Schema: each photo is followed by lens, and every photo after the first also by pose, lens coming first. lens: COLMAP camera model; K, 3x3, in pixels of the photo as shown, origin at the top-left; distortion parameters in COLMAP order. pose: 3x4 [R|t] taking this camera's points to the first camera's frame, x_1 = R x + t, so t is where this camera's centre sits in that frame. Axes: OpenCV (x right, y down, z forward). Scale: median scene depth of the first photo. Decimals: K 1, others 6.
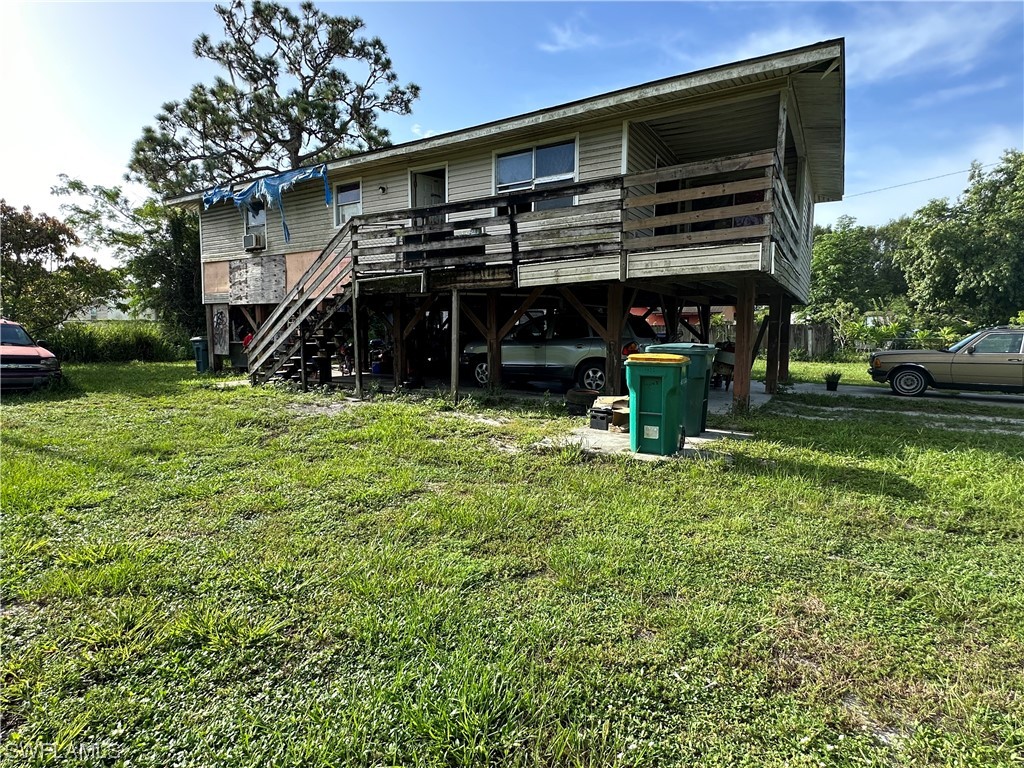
lens RADIAL K [[542.5, 0, 511.3], [0, 542.5, 383.8], [0, 0, 1]] dist [-0.001607, -0.000666]
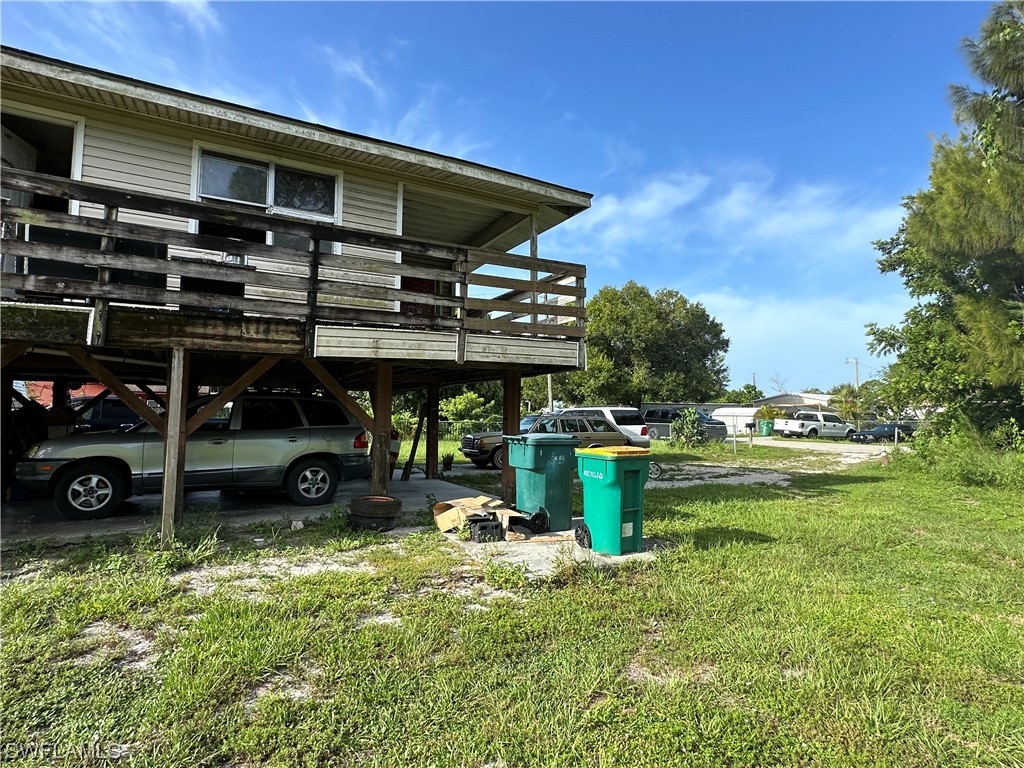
lens RADIAL K [[542.5, 0, 504.1], [0, 542.5, 383.6], [0, 0, 1]] dist [-0.001607, -0.000666]
pose [[0.494599, 0.053788, 0.867455, -0.446801], [0.076964, 0.991451, -0.105360, -0.052857], [-0.865707, 0.118874, 0.486231, 0.455451]]
